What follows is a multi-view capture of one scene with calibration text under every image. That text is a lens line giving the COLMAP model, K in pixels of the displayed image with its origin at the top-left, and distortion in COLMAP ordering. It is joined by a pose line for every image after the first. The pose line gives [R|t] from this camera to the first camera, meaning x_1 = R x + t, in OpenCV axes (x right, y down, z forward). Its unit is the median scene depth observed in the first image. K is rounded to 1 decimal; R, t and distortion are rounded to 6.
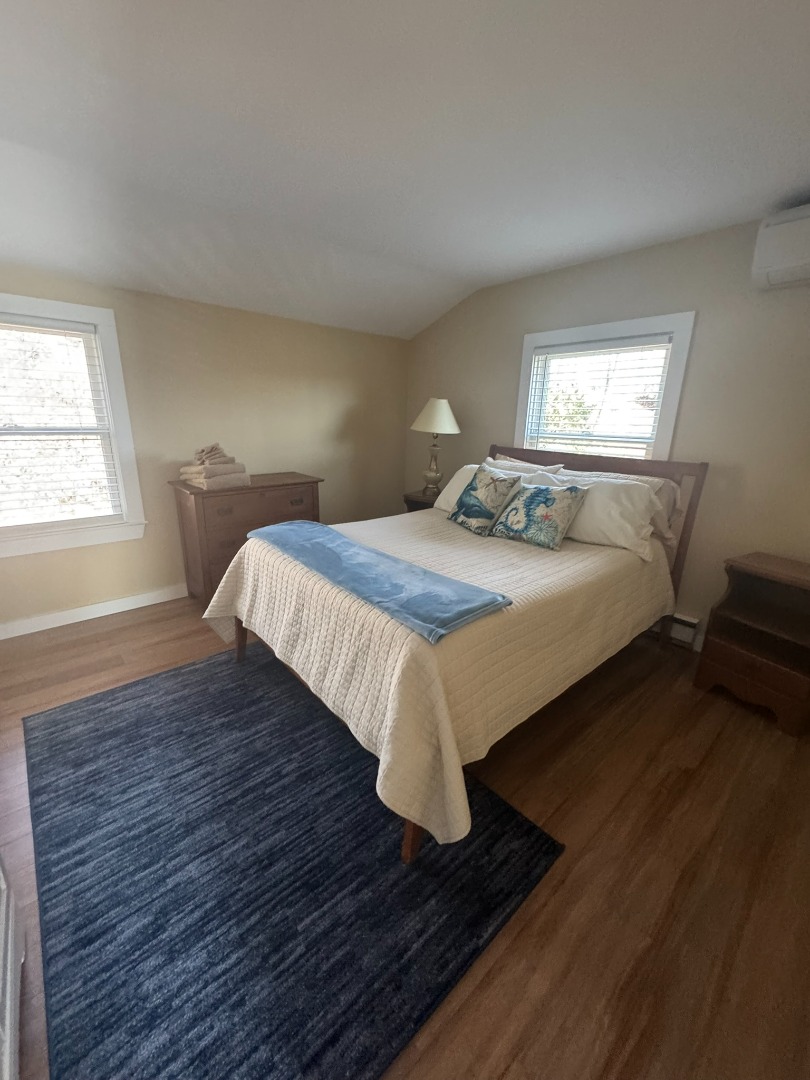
lens RADIAL K [[437.5, 0, 405.0], [0, 437.5, 540.0], [0, 0, 1]] dist [-0.000570, -0.000030]
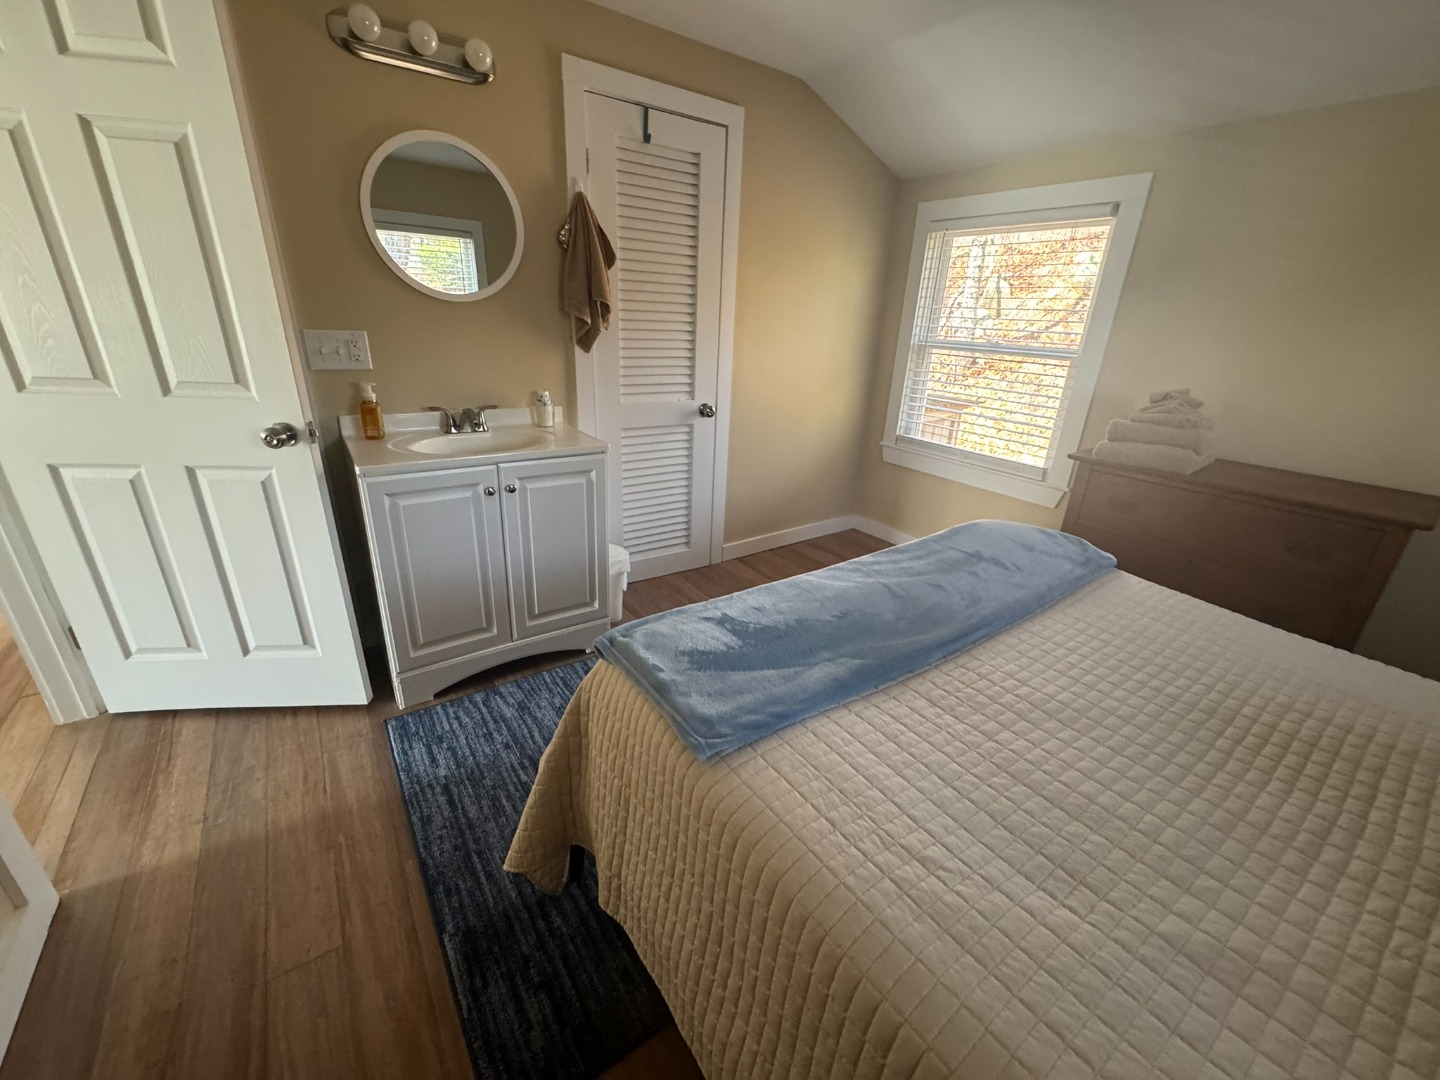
lens RADIAL K [[583.3, 0, 717.0], [0, 583.3, 551.2], [0, 0, 1]] dist [-0.000570, -0.000030]
pose [[-0.112775, 0.352613, -0.928949, 0.866037], [-0.329279, 0.868821, 0.369764, -0.290379], [0.937474, 0.347584, 0.018127, 1.181149]]
